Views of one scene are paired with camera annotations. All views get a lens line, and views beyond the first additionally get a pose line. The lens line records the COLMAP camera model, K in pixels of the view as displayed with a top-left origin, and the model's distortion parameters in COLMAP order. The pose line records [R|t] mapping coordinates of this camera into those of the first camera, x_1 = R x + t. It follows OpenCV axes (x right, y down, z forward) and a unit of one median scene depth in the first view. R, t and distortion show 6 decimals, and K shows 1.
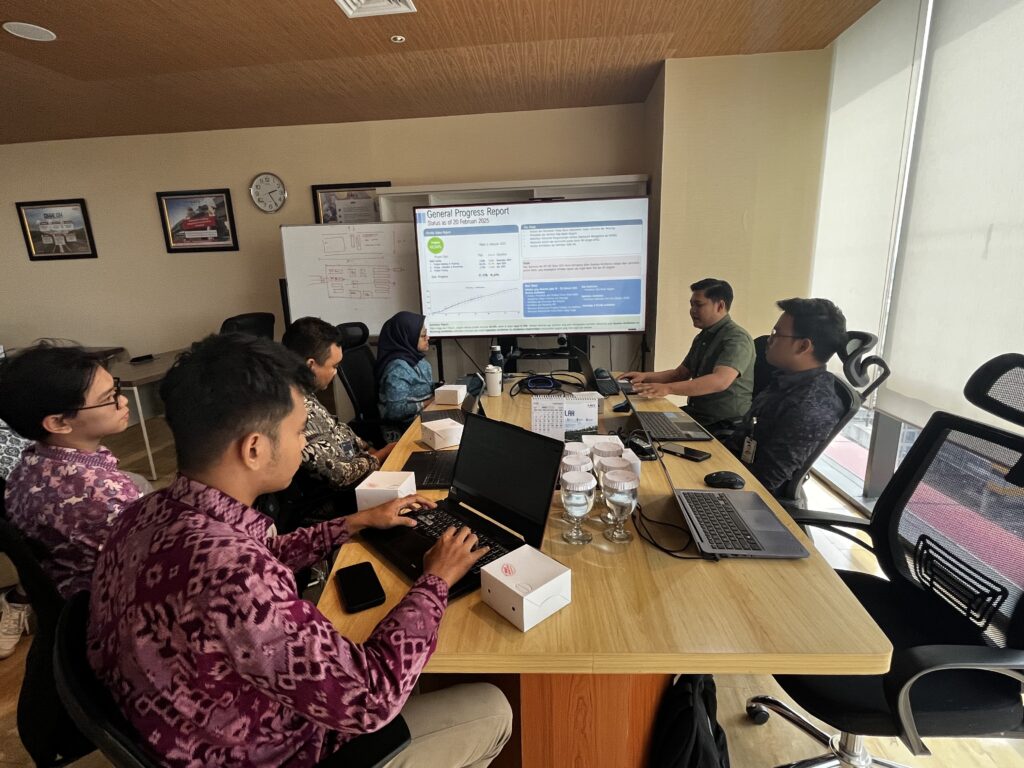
lens RADIAL K [[478.4, 0, 512.0], [0, 478.4, 382.7], [0, 0, 1]] dist [-0.014636, 0.000063]
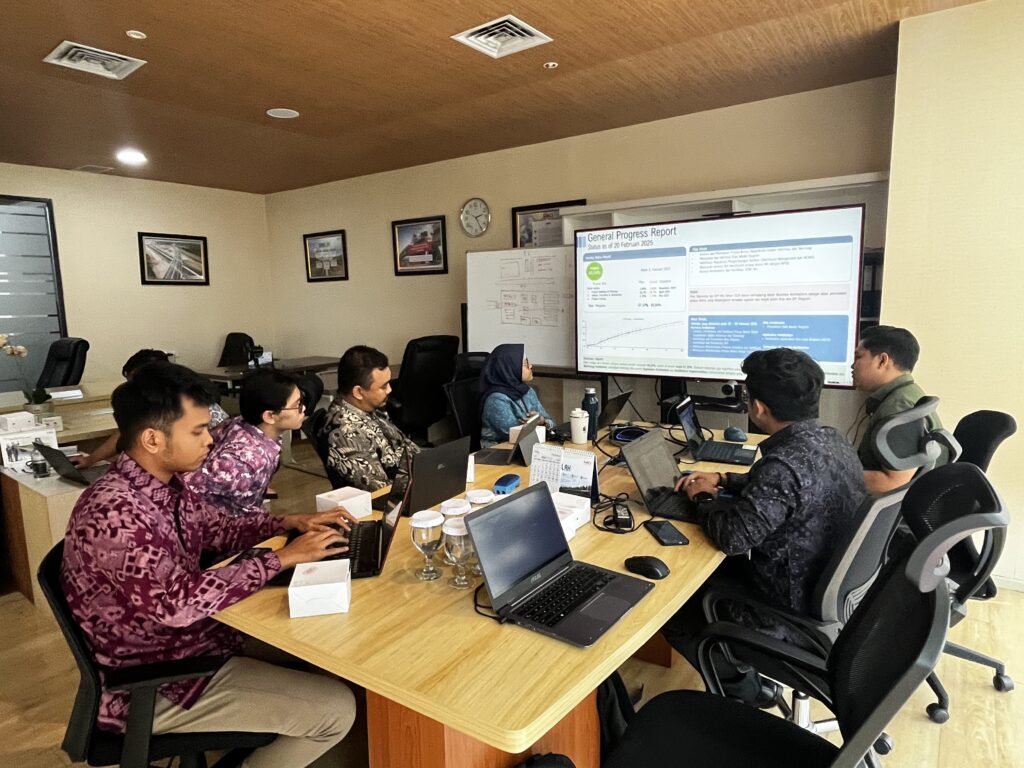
lens RADIAL K [[599.0, 0, 513.8], [0, 599.0, 388.8], [0, 0, 1]] dist [-0.027873, 0.001039]
pose [[0.860055, 0.088516, -0.502464, 0.292782], [-0.116906, 0.992823, -0.025206, -0.022281], [0.496627, 0.080420, 0.864231, -0.028126]]
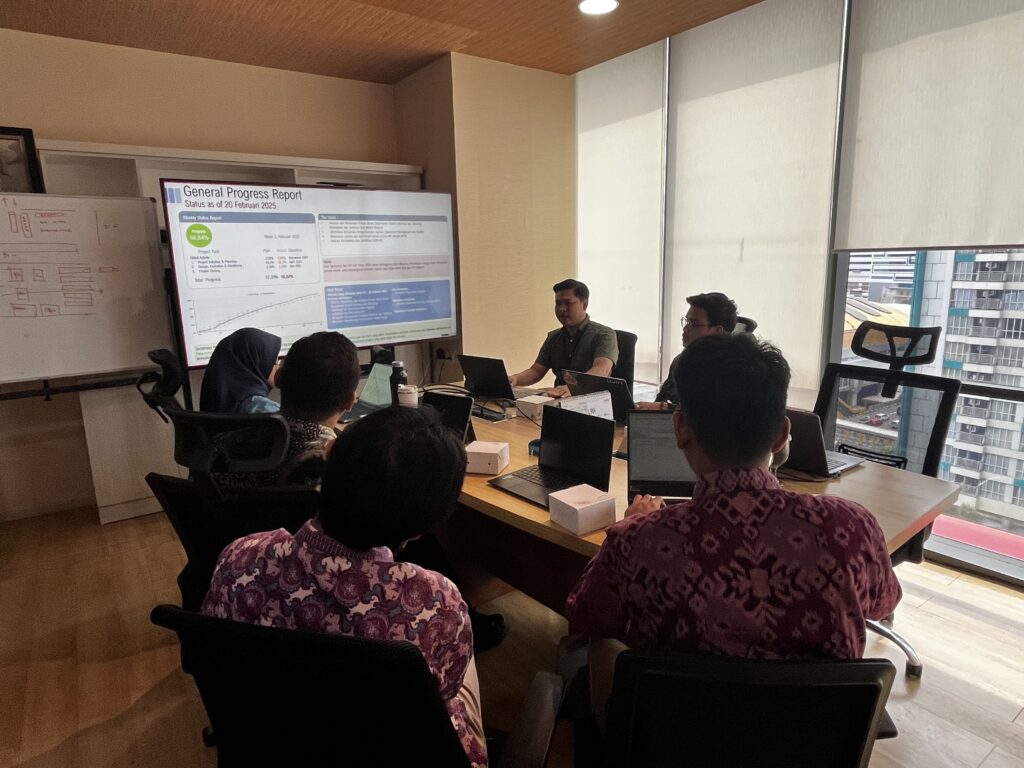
lens RADIAL K [[599.0, 0, 512.7], [0, 599.0, 375.9], [0, 0, 1]] dist [-0.027873, 0.001039]
pose [[0.758527, -0.111293, 0.642067, -0.391105], [0.145075, 0.989421, 0.000112, -0.017594], [-0.635287, 0.093063, 0.766648, 0.061265]]
